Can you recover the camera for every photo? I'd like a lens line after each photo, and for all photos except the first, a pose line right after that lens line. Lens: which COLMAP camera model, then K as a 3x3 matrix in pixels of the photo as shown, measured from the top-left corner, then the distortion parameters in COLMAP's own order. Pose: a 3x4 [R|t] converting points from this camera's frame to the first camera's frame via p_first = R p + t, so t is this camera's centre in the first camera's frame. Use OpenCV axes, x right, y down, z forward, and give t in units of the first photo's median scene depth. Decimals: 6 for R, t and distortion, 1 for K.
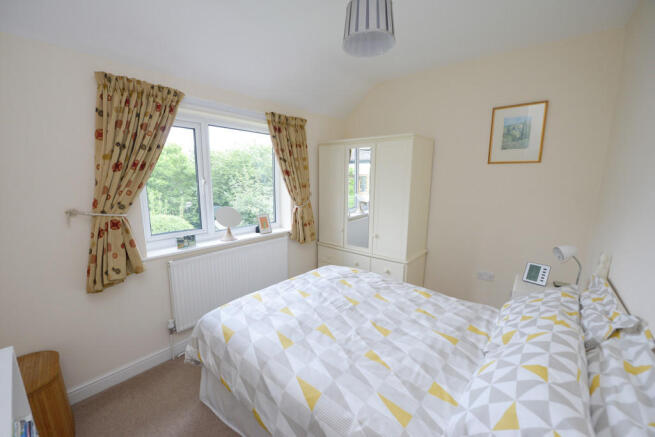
lens RADIAL K [[264.2, 0, 320.4], [0, 264.2, 224.3], [0, 0, 1]] dist [-0.016128, 0.000069]
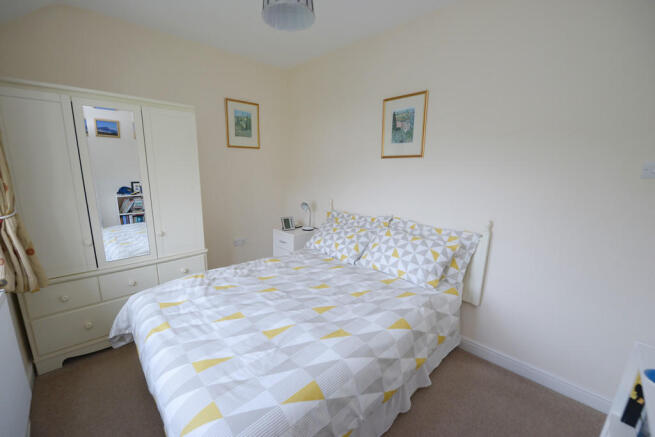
lens RADIAL K [[264.2, 0, 320.4], [0, 264.2, 224.3], [0, 0, 1]] dist [-0.016128, 0.000069]
pose [[0.096759, -0.212539, 0.972350, -0.621550], [0.158840, 0.967711, 0.195719, -0.074626], [-0.982552, 0.135511, 0.127394, 0.586071]]
